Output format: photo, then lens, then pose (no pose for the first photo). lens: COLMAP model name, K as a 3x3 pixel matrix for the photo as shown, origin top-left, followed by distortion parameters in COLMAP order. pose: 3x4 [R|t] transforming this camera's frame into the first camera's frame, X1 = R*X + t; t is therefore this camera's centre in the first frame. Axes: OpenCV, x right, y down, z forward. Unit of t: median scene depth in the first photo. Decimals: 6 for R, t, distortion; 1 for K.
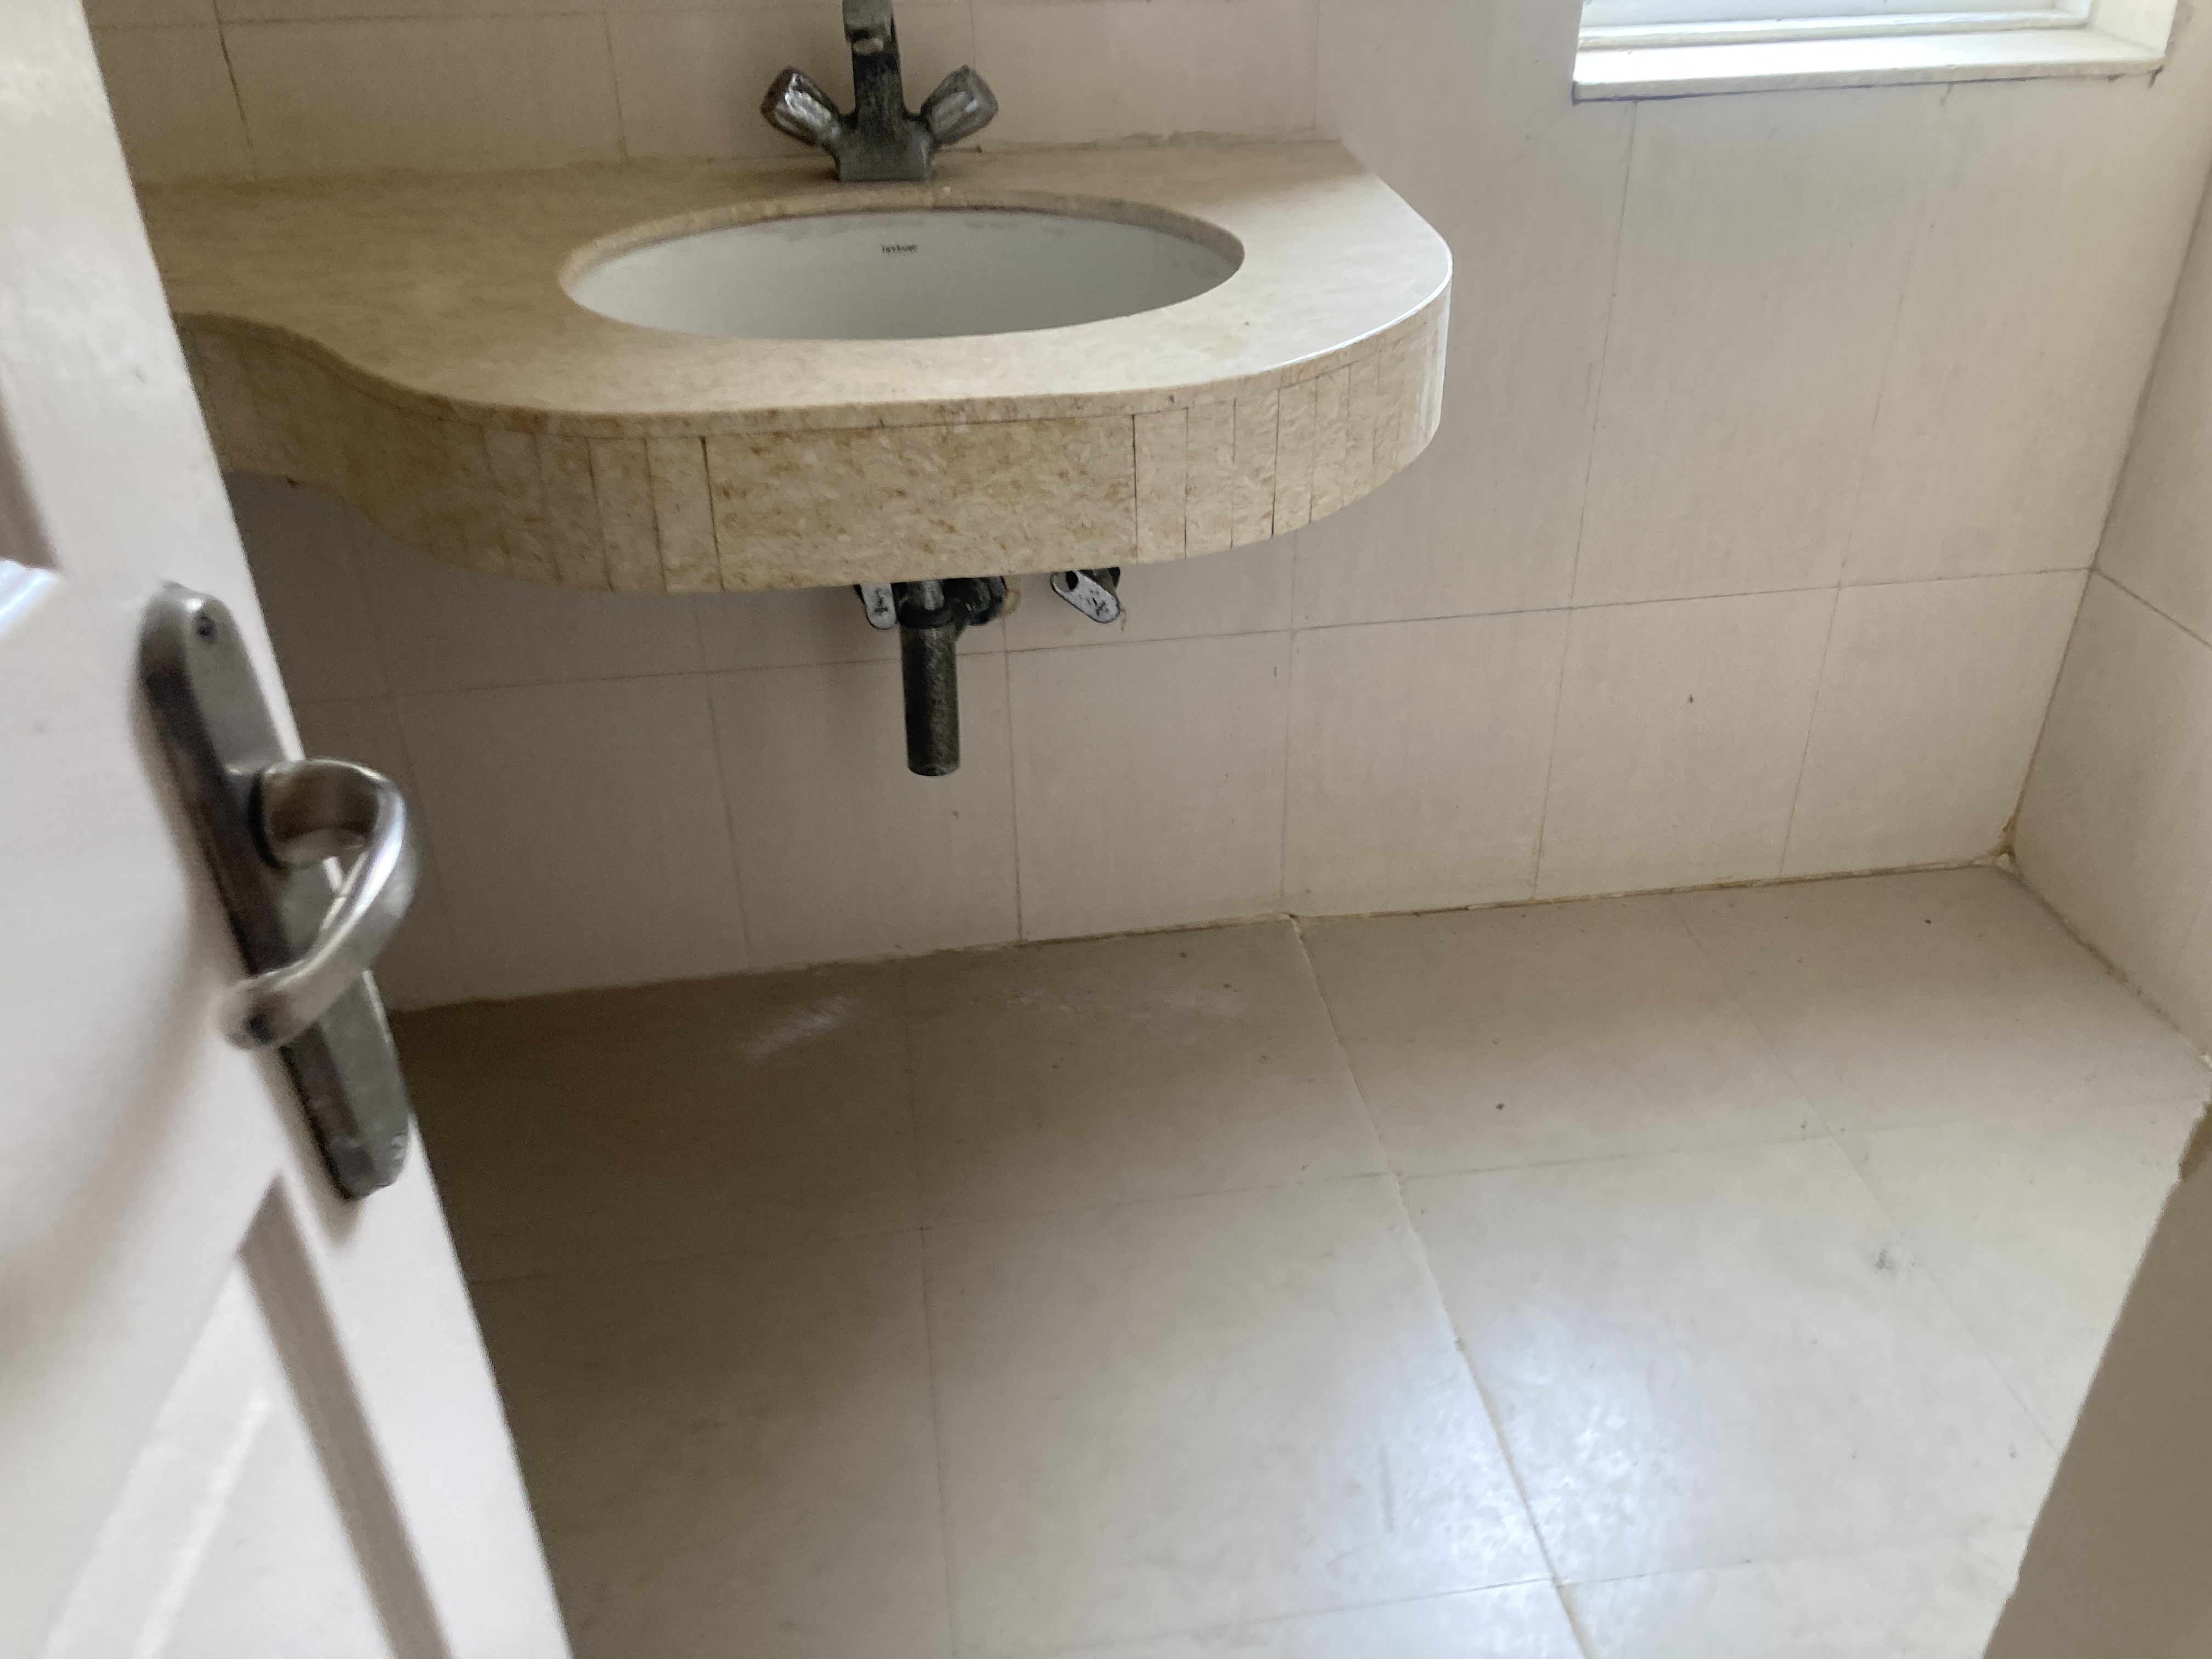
lens RADIAL K [[1824.9, 0, 1099.4], [0, 1824.9, 845.8], [0, 0, 1]] dist [0.047876, -0.038629]
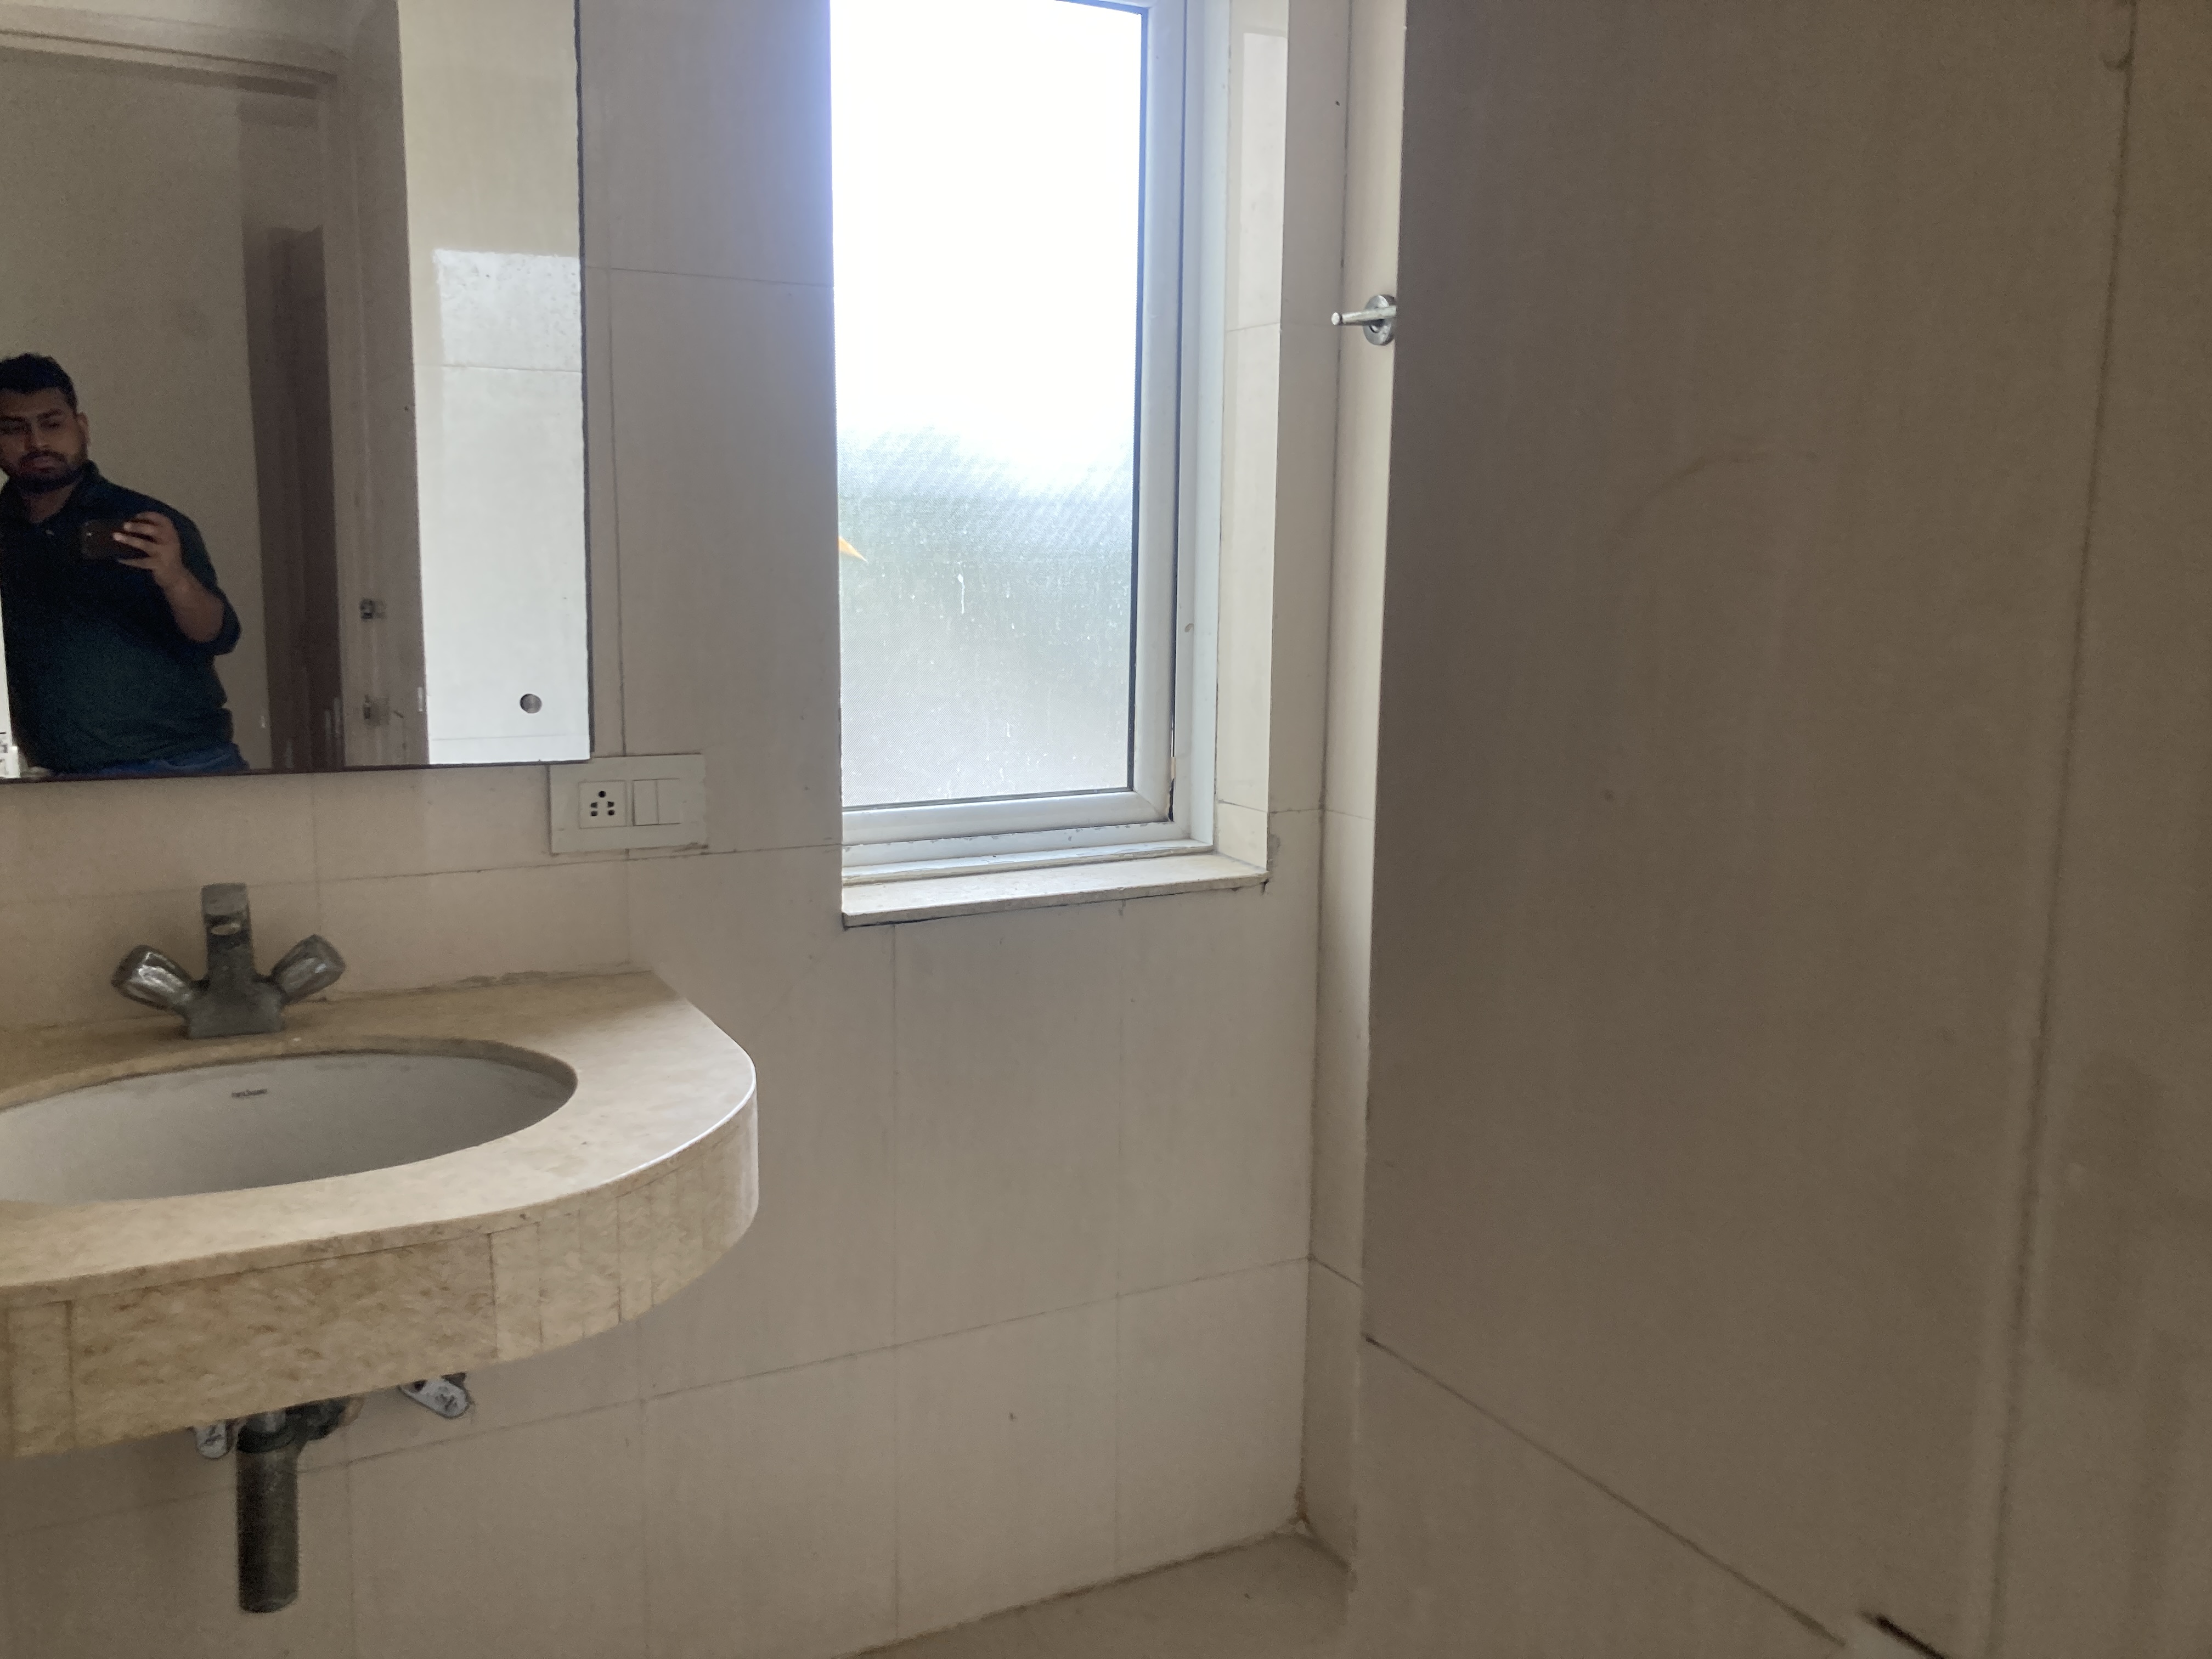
lens RADIAL K [[1824.9, 0, 1052.4], [0, 1824.9, 817.5], [0, 0, 1]] dist [0.047876, -0.038629]
pose [[0.942591, -0.028862, 0.332701, -0.018230], [0.159424, 0.914295, -0.372356, 0.008784], [-0.293440, 0.404019, 0.866407, -0.158123]]
